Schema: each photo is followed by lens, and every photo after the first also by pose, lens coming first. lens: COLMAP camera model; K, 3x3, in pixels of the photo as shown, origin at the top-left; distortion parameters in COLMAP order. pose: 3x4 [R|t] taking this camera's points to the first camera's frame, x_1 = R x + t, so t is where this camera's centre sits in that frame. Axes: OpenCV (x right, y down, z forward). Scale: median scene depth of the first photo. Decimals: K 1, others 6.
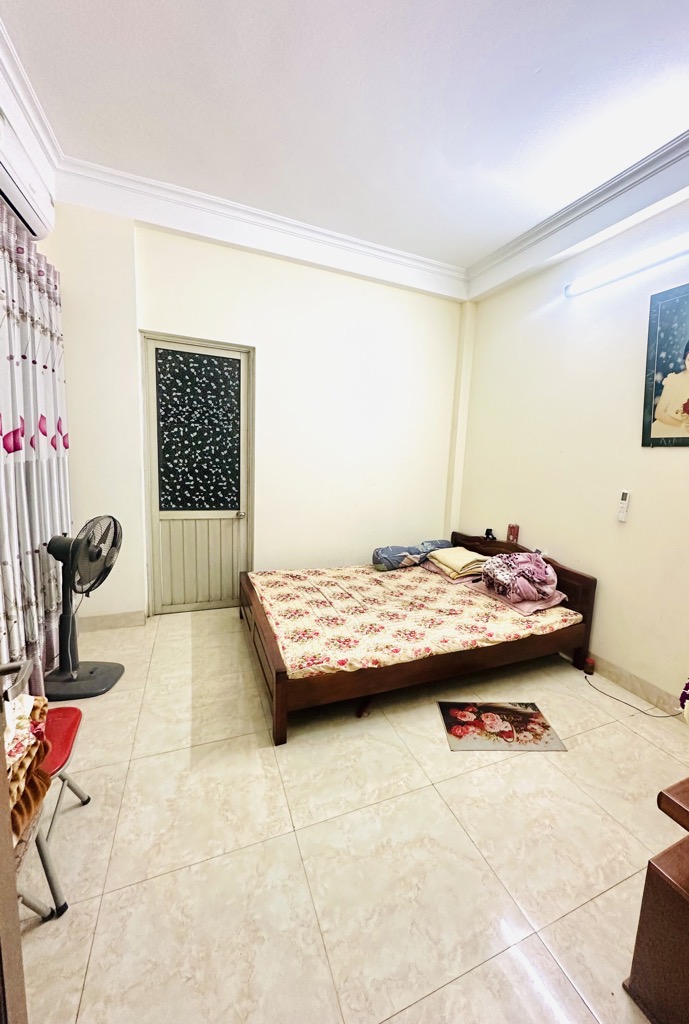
lens RADIAL K [[406.0, 0, 383.3], [0, 406.0, 511.7], [0, 0, 1]] dist [-0.003045, 0.000116]
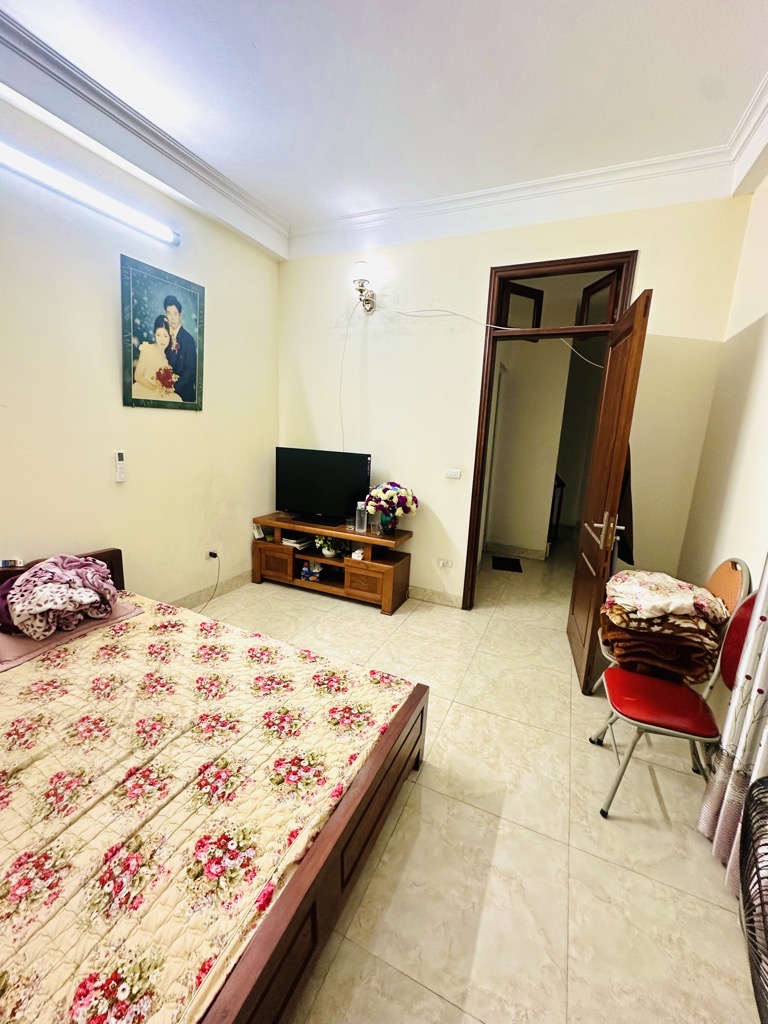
lens RADIAL K [[407.4, 0, 385.0], [0, 407.4, 512.6], [0, 0, 1]] dist [-0.001834, 0.000038]
pose [[-0.649731, -0.232254, 0.723815, -0.629210], [0.031787, 0.943048, 0.331134, -0.236583], [-0.759499, 0.238156, -0.605345, 1.240584]]
